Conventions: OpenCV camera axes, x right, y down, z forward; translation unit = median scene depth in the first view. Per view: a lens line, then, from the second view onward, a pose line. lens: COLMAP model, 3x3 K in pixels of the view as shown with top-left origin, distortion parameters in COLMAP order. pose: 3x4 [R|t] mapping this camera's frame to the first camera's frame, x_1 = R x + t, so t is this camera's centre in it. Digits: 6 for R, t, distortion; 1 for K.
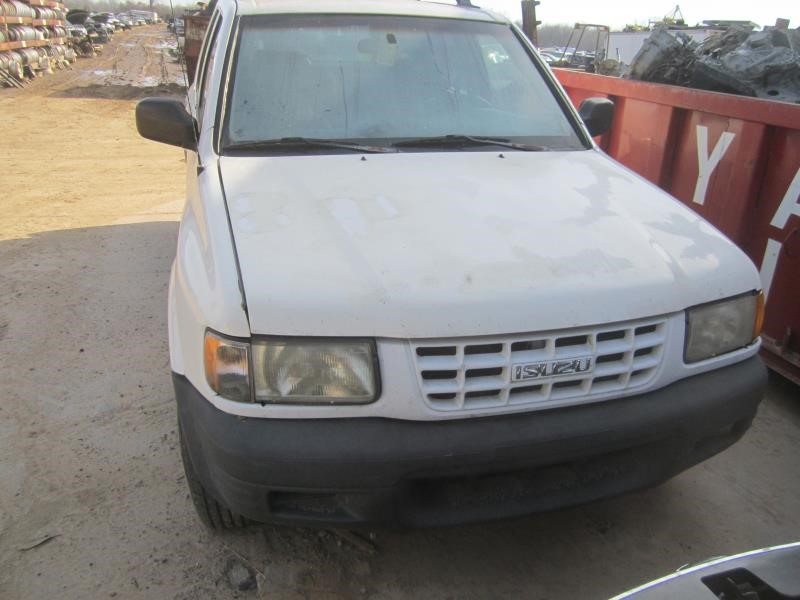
lens RADIAL K [[659.7, 0, 399.6], [0, 659.7, 303.0], [0, 0, 1]] dist [-0.046904, 0.015428]
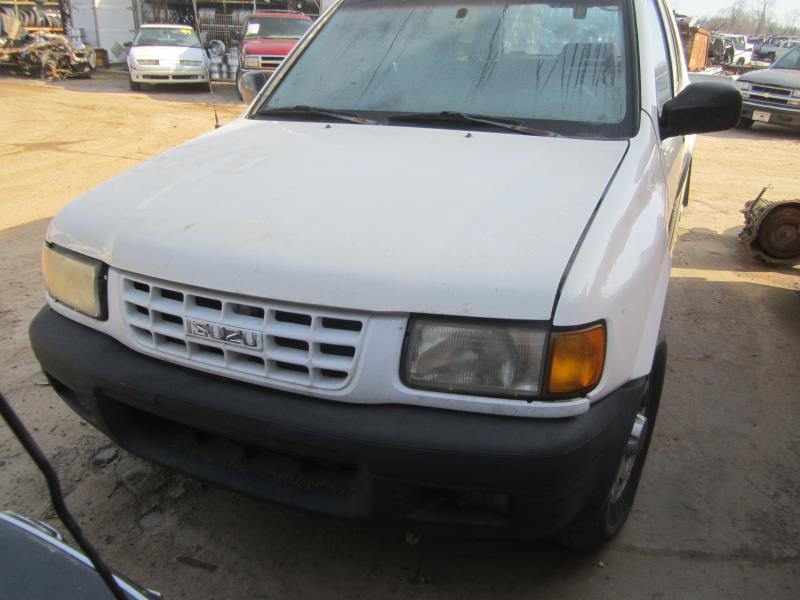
lens RADIAL K [[659.7, 0, 400.3], [0, 659.7, 300.0], [0, 0, 1]] dist [-0.046904, 0.015428]
pose [[0.771450, 0.210501, -0.600462, 0.711316], [-0.223998, 0.973128, 0.053361, -0.038862], [0.595558, 0.093337, 0.797871, 0.287341]]
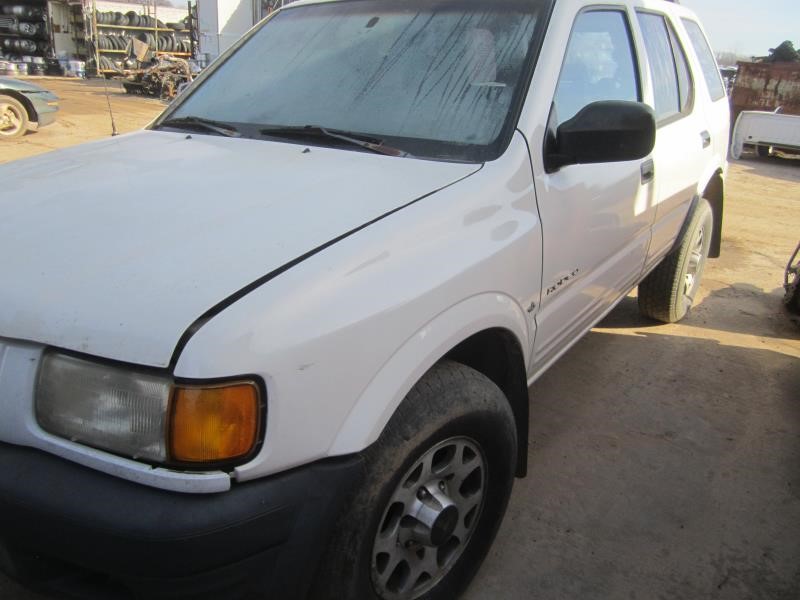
lens RADIAL K [[659.7, 0, 400.6], [0, 659.7, 302.9], [0, 0, 1]] dist [-0.046904, 0.015428]
pose [[0.638671, 0.245244, -0.729353, 0.899497], [-0.301106, 0.951921, 0.056413, -0.140900], [0.708121, 0.183583, 0.681808, 0.632278]]
